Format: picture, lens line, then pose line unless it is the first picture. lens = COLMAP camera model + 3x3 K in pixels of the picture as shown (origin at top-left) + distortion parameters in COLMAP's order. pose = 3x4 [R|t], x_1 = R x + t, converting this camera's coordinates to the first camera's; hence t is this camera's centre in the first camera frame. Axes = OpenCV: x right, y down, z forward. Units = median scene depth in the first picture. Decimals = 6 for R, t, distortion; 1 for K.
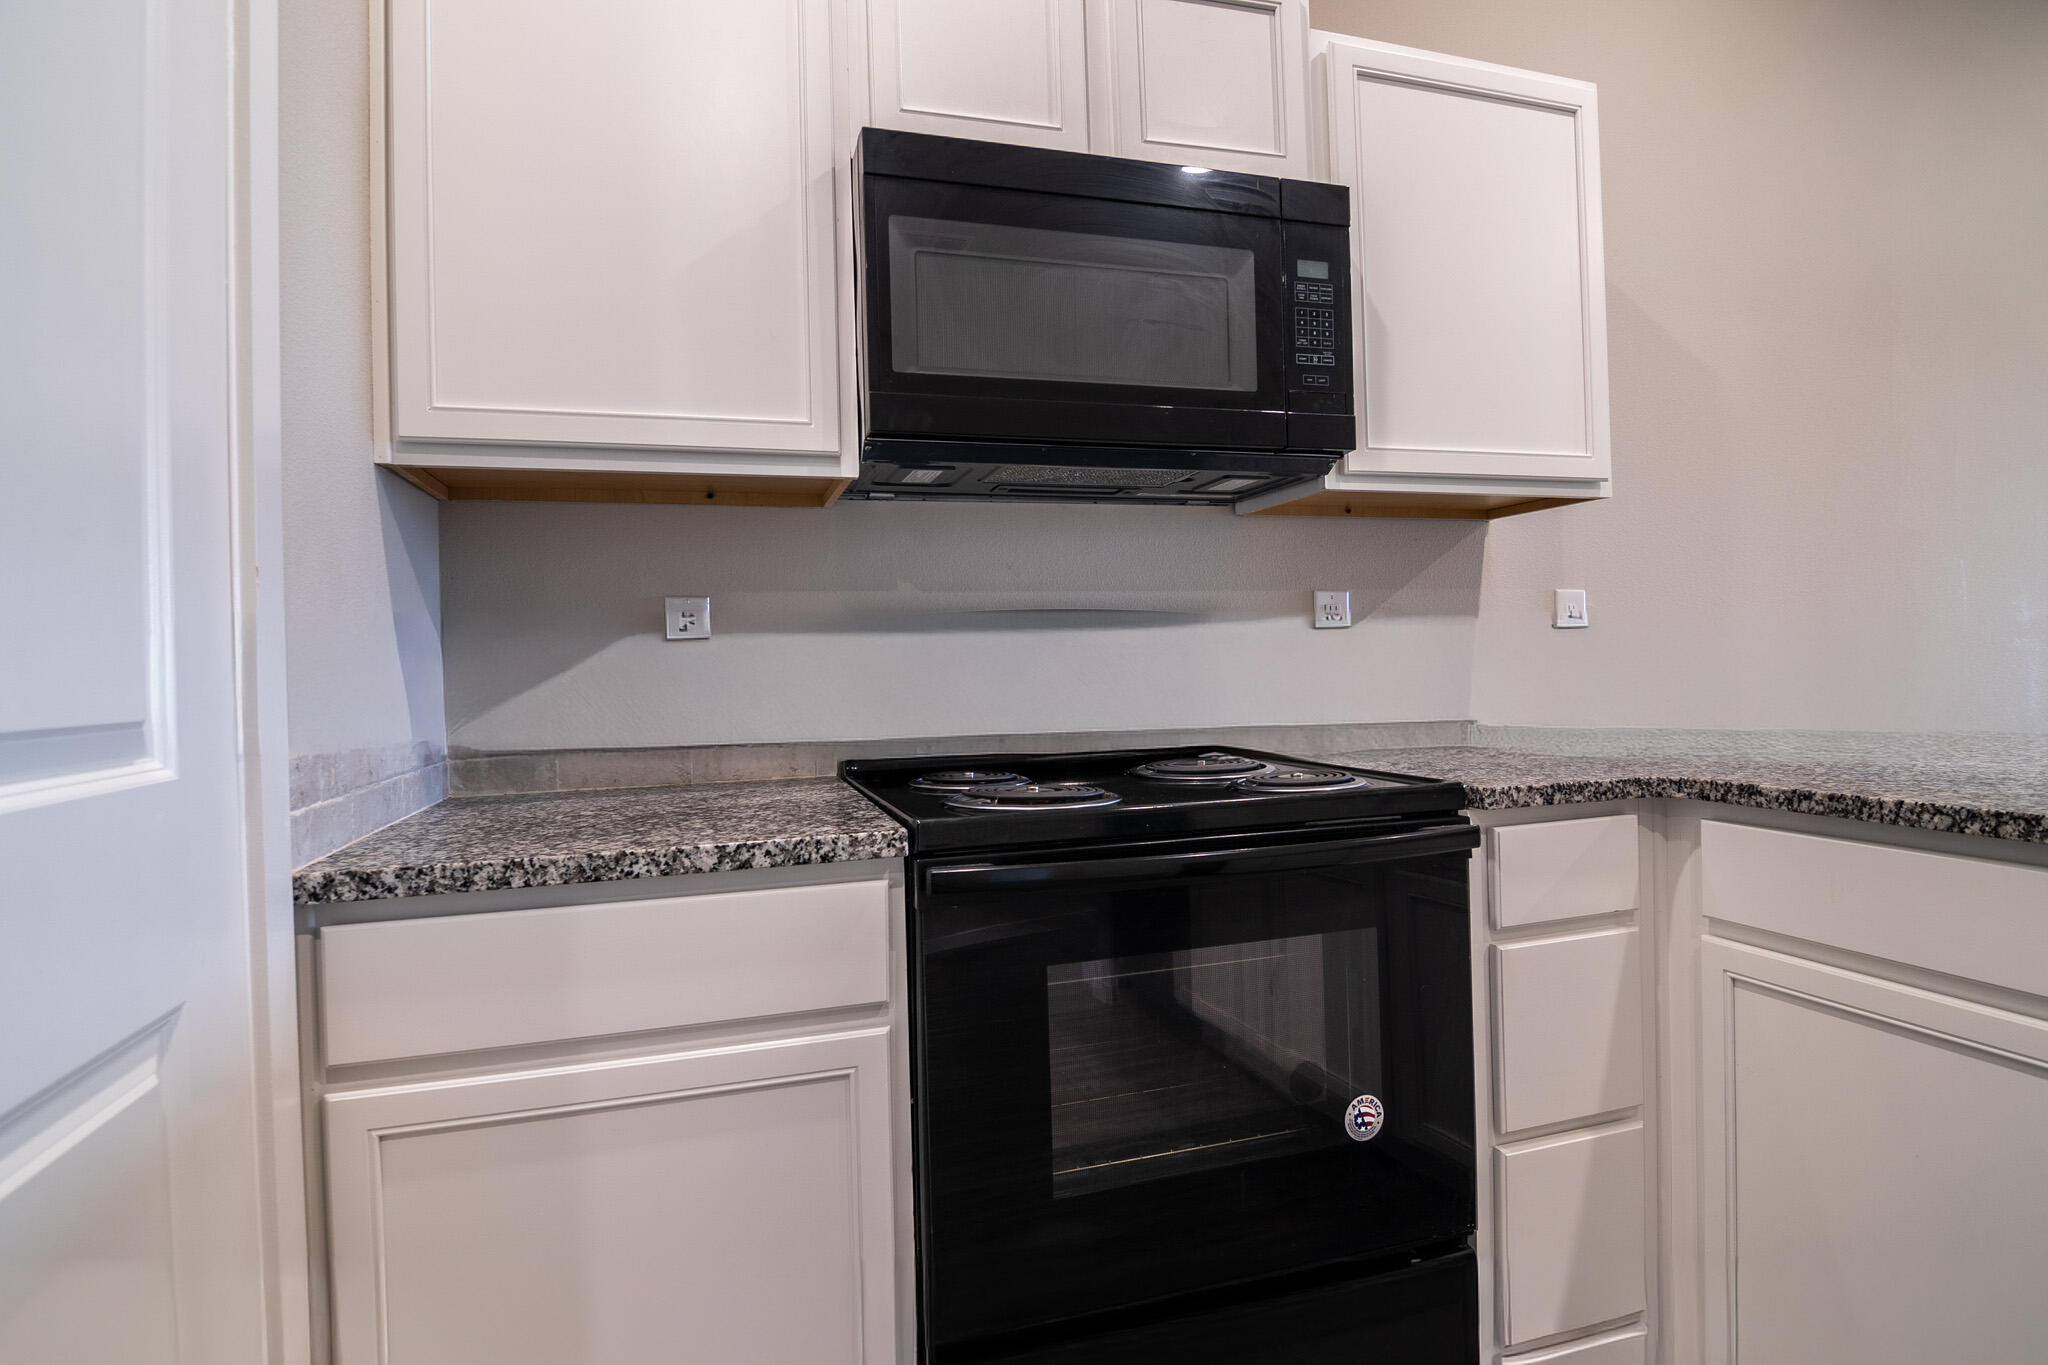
lens RADIAL K [[1029.4, 0, 1037.2], [0, 1029.4, 658.7], [0, 0, 1]] dist [-0.011698, -0.008394]
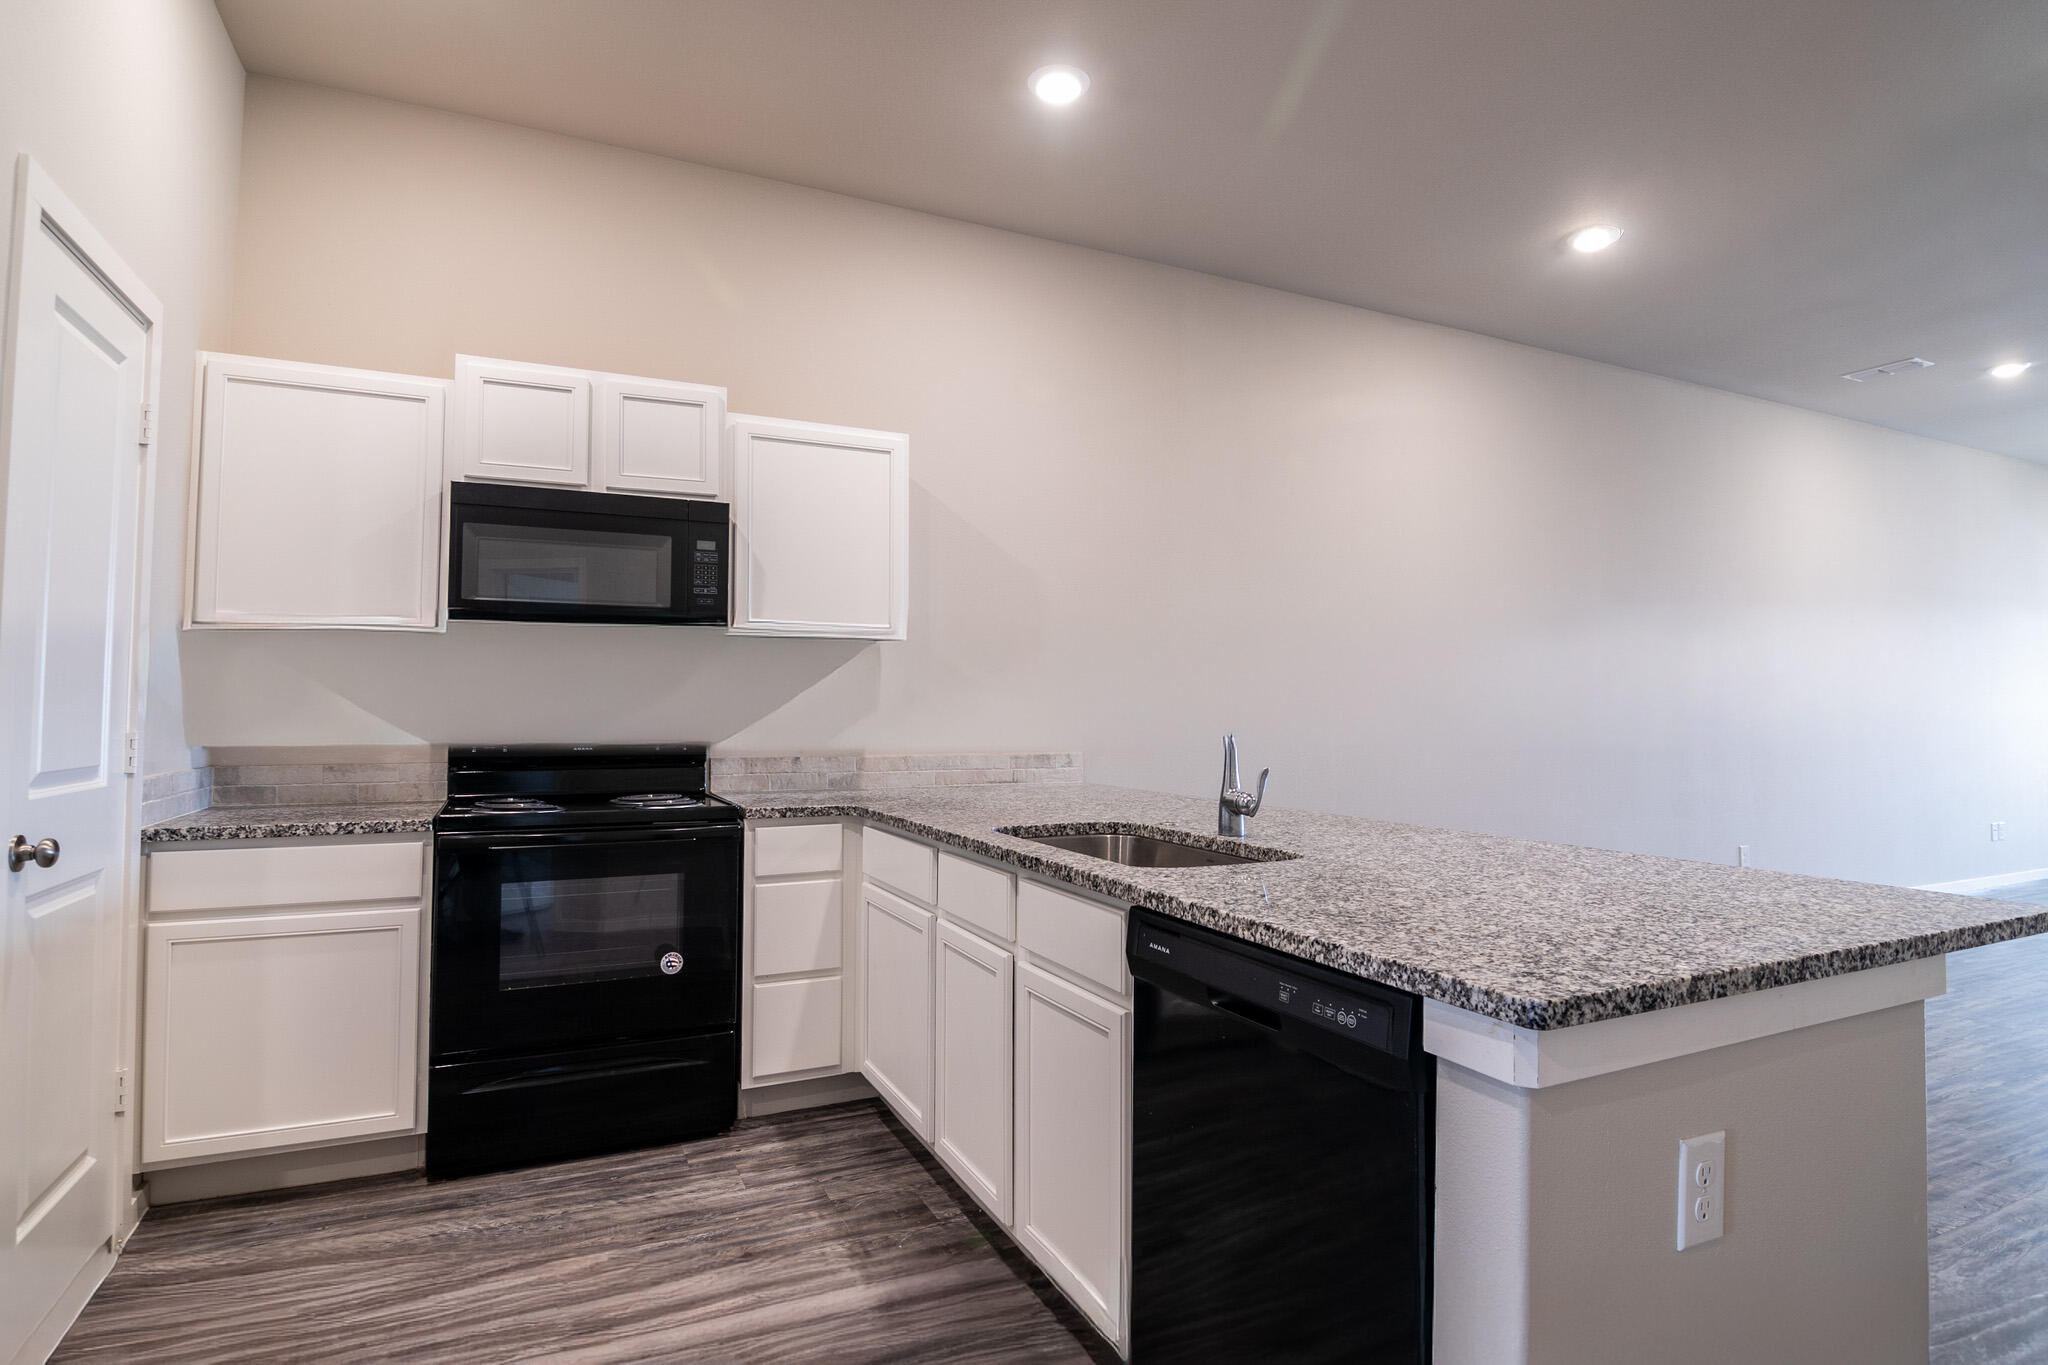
lens RADIAL K [[1029.4, 0, 1020.1], [0, 1029.4, 665.4], [0, 0, 1]] dist [-0.011698, -0.008394]
pose [[0.989218, 0.034525, 0.142323, 0.669697], [-0.028166, 0.998523, -0.046457, -0.084010], [-0.143717, 0.041948, 0.988729, -1.163251]]
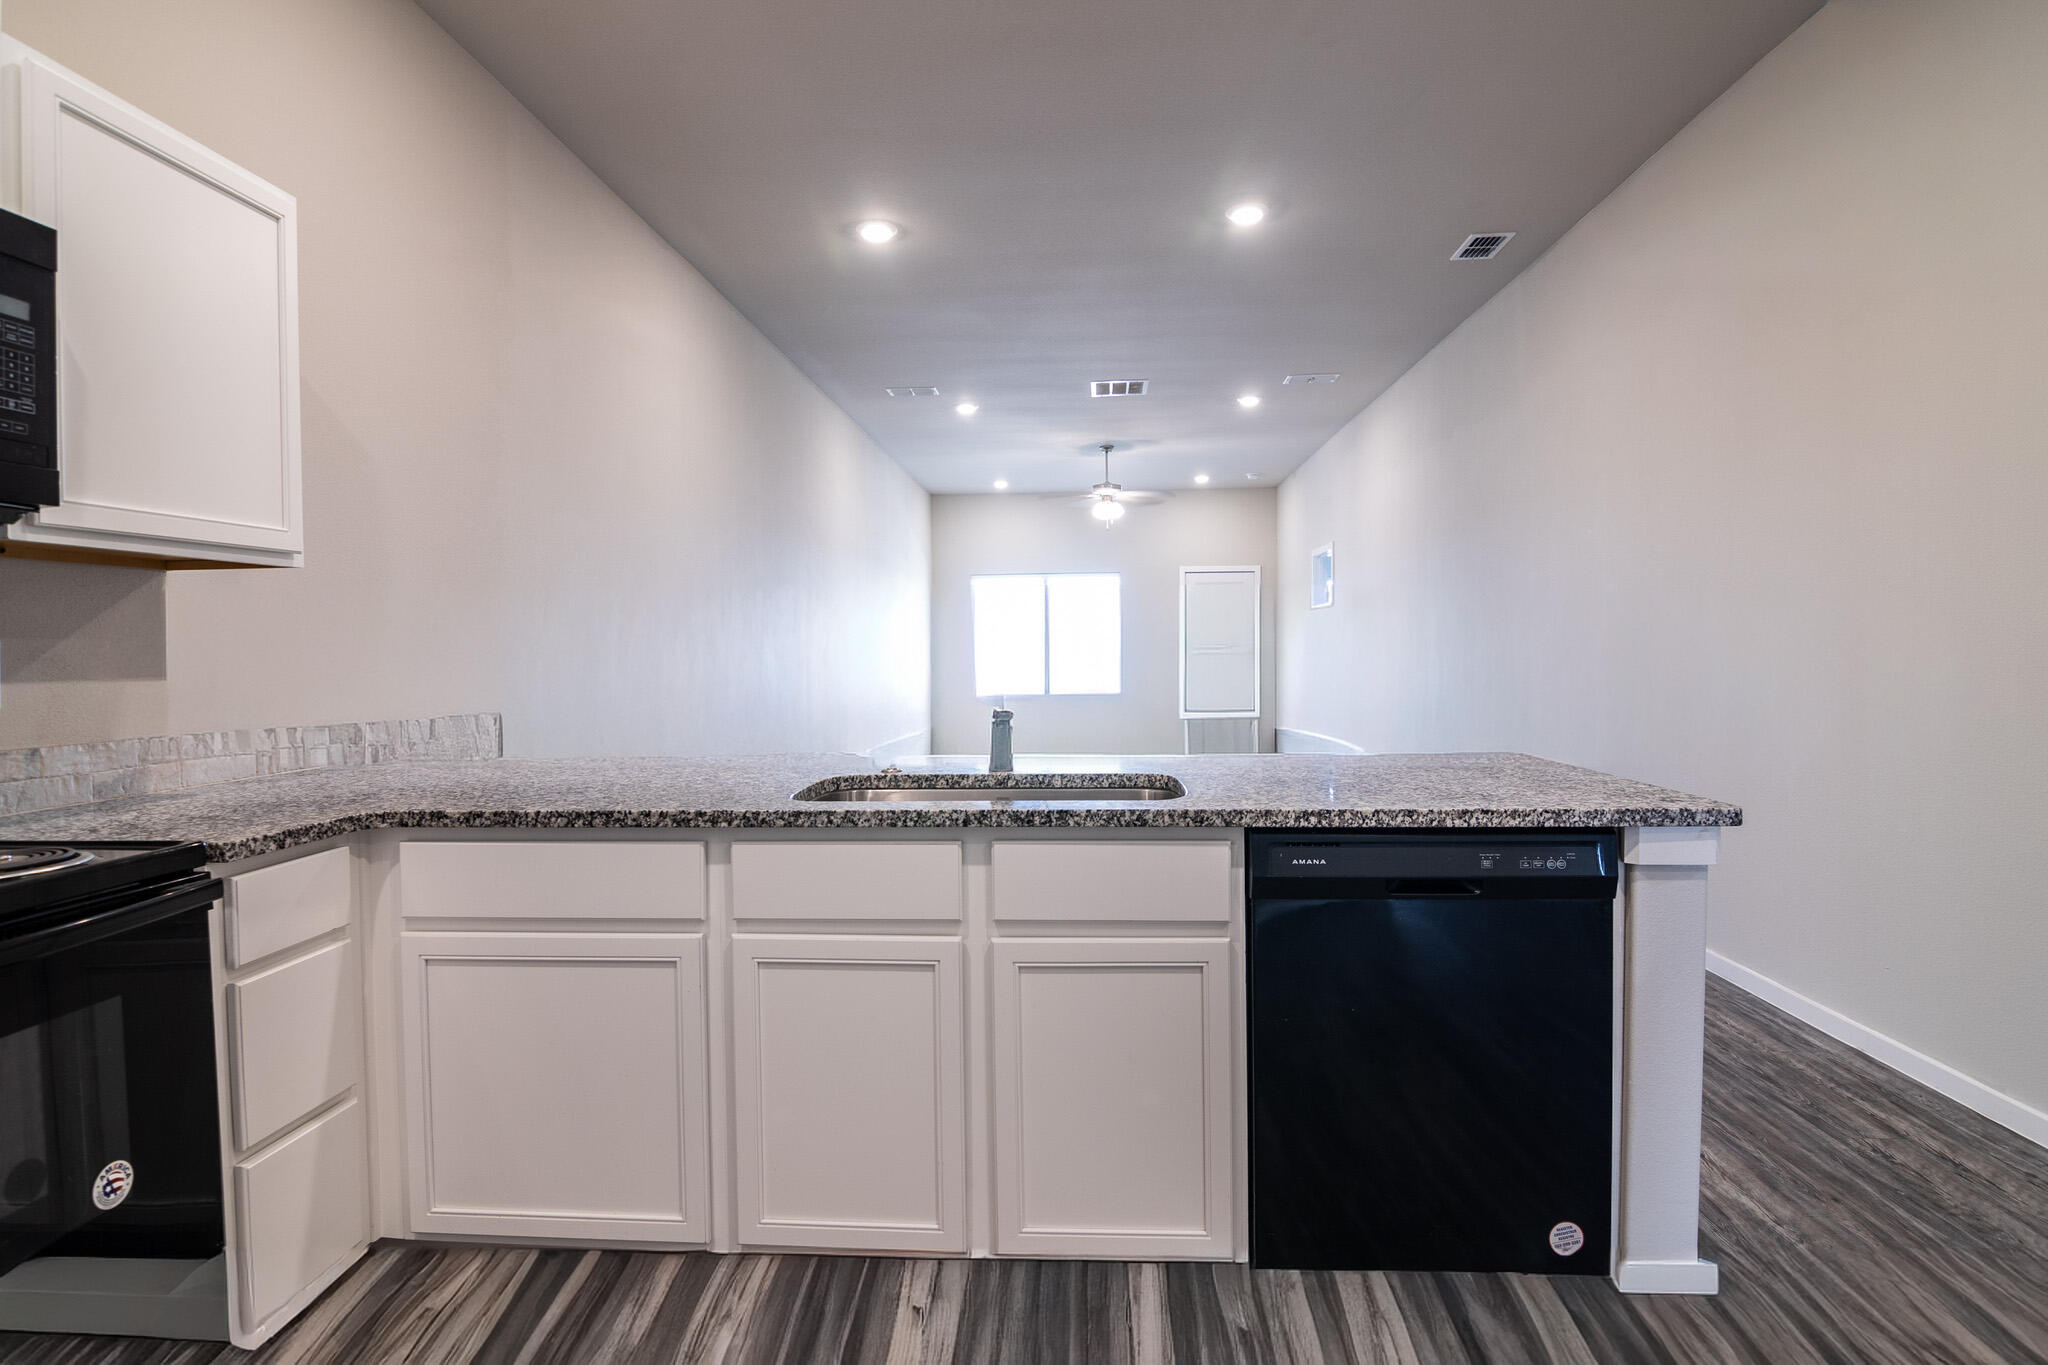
lens RADIAL K [[1029.4, 0, 988.7], [0, 1029.4, 667.3], [0, 0, 1]] dist [-0.011698, -0.008394]
pose [[0.383092, 0.003842, 0.923702, -0.258035], [0.003287, 0.999979, -0.005523, -0.053377], [-0.923704, 0.005152, 0.383071, -0.176009]]
